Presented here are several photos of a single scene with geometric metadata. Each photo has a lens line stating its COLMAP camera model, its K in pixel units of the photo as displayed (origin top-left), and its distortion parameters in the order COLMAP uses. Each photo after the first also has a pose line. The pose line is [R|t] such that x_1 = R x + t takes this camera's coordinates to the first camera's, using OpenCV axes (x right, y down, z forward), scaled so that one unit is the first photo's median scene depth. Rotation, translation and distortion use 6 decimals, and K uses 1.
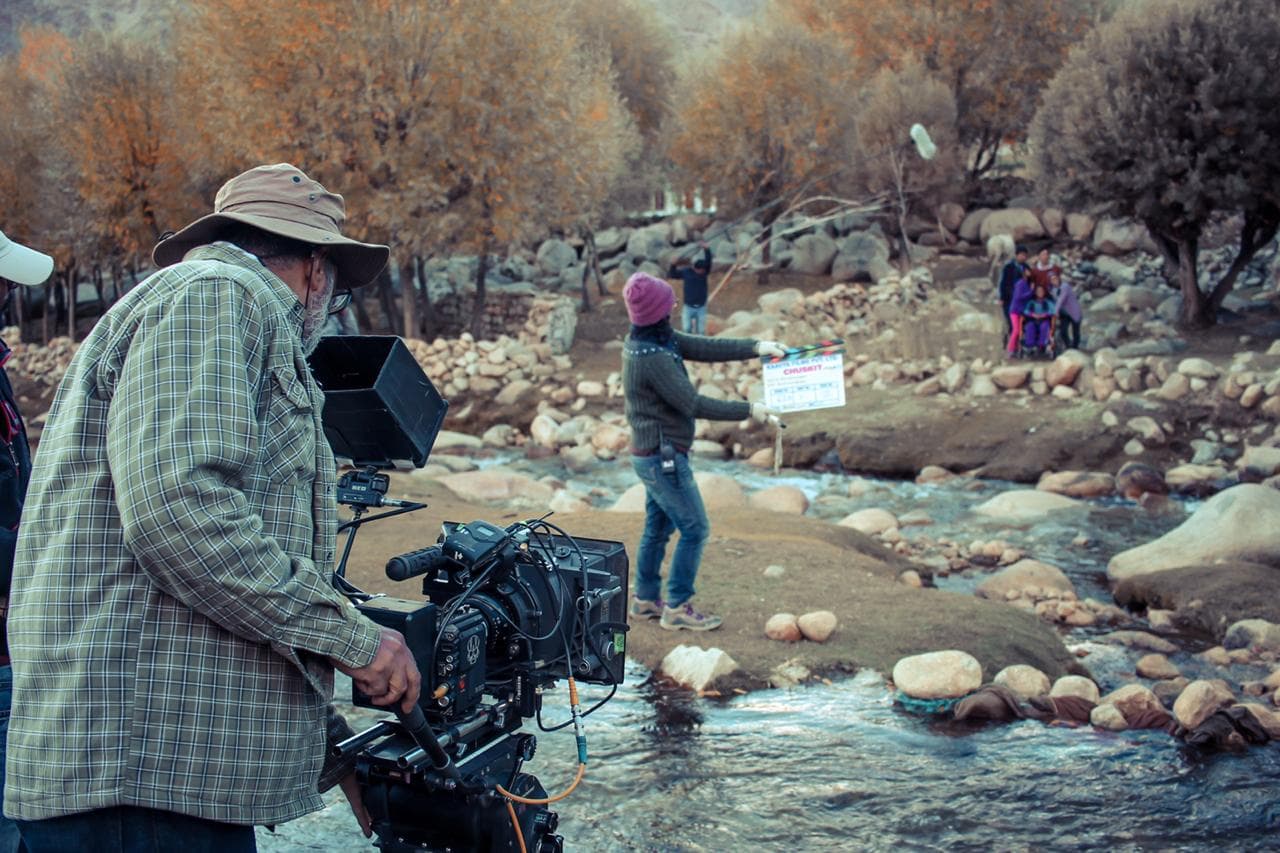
lens RADIAL K [[1438.8, 0, 640.0], [0, 1438.8, 426.5], [0, 0, 1]] dist [-0.130048, 0.154276]
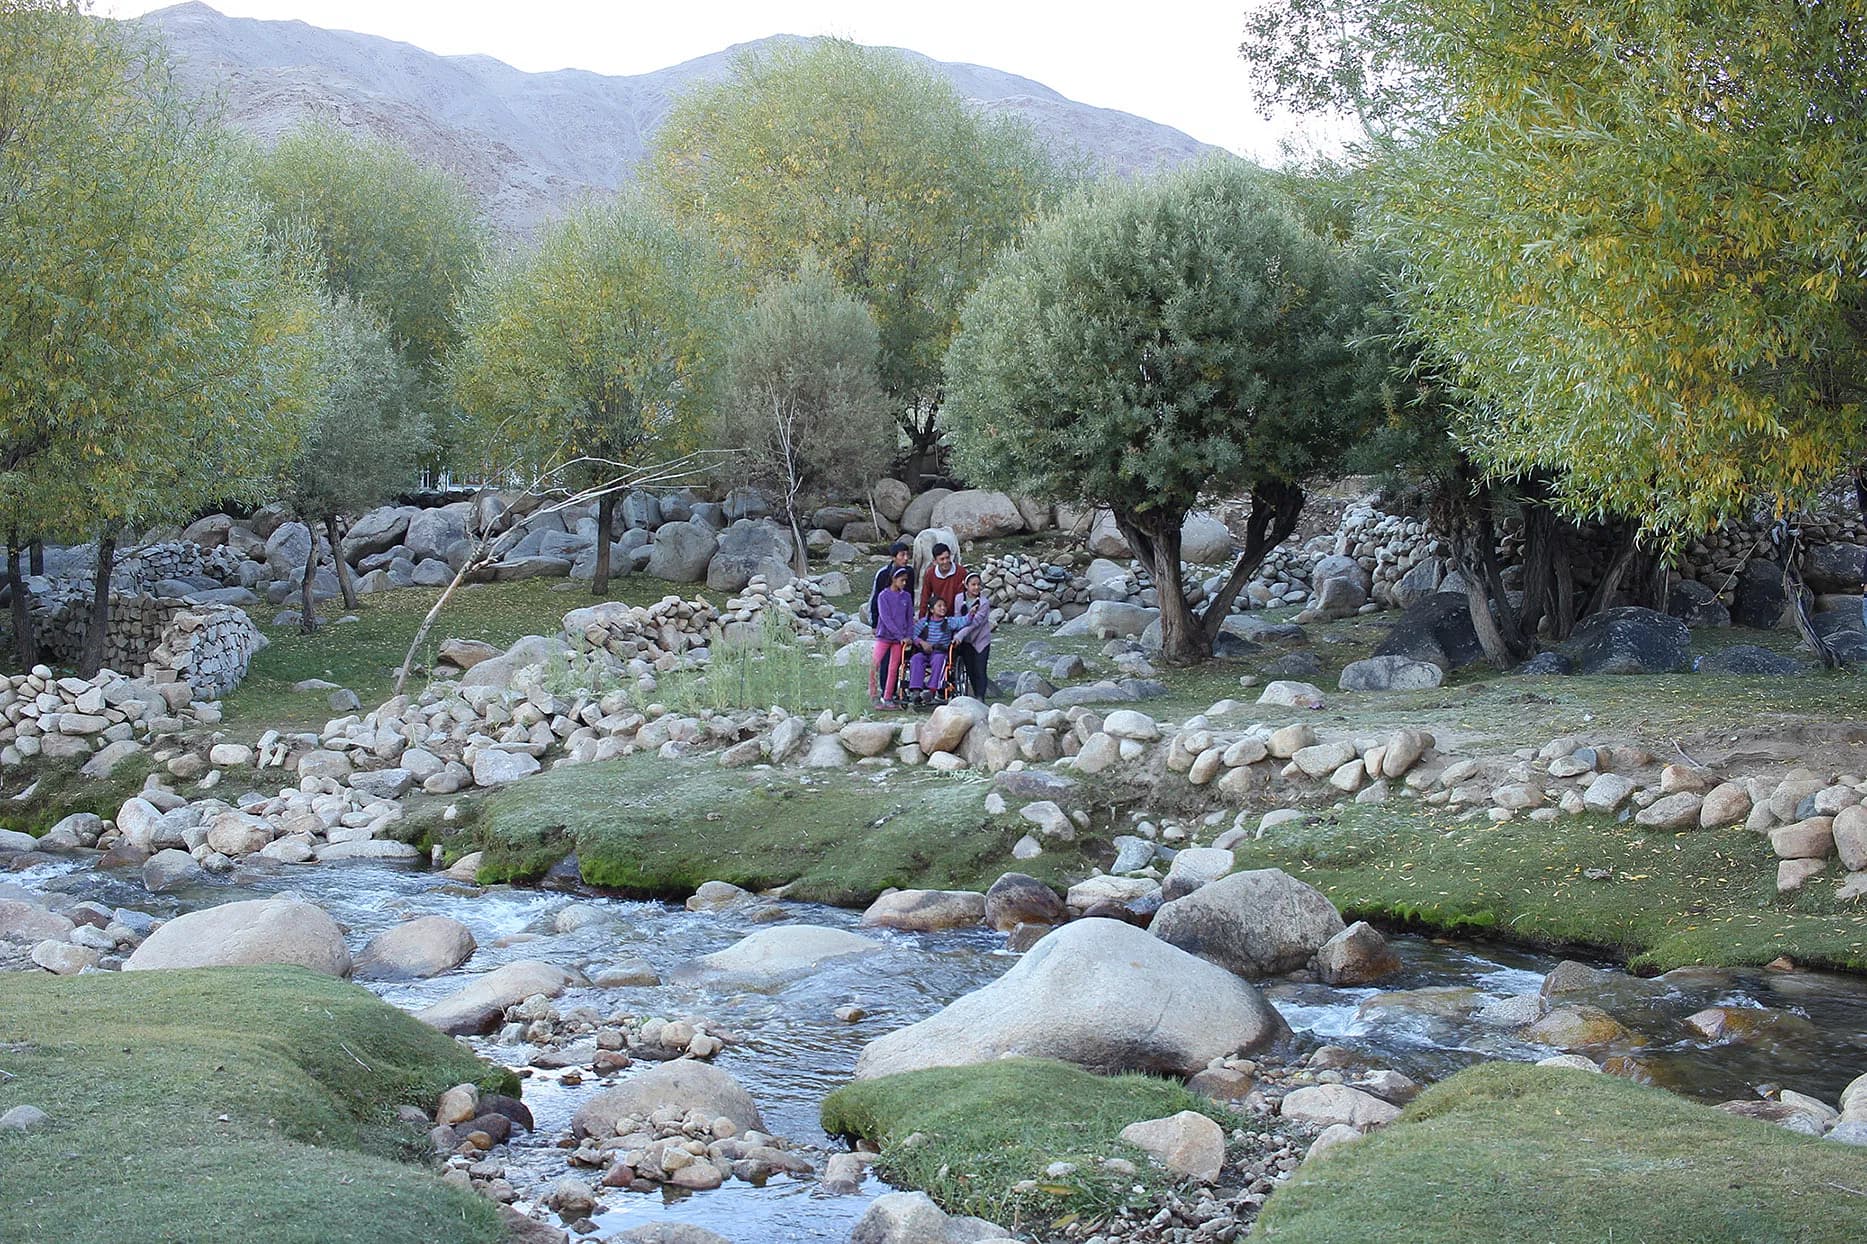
lens RADIAL K [[2098.6, 0, 933.5], [0, 2098.6, 622.0], [0, 0, 1]] dist [-0.130048, 0.154276]
pose [[0.978966, 0.011683, 0.203688, 0.083972], [0.006102, 0.996236, -0.086470, -0.004262], [-0.203931, 0.085894, 0.975210, 0.056503]]
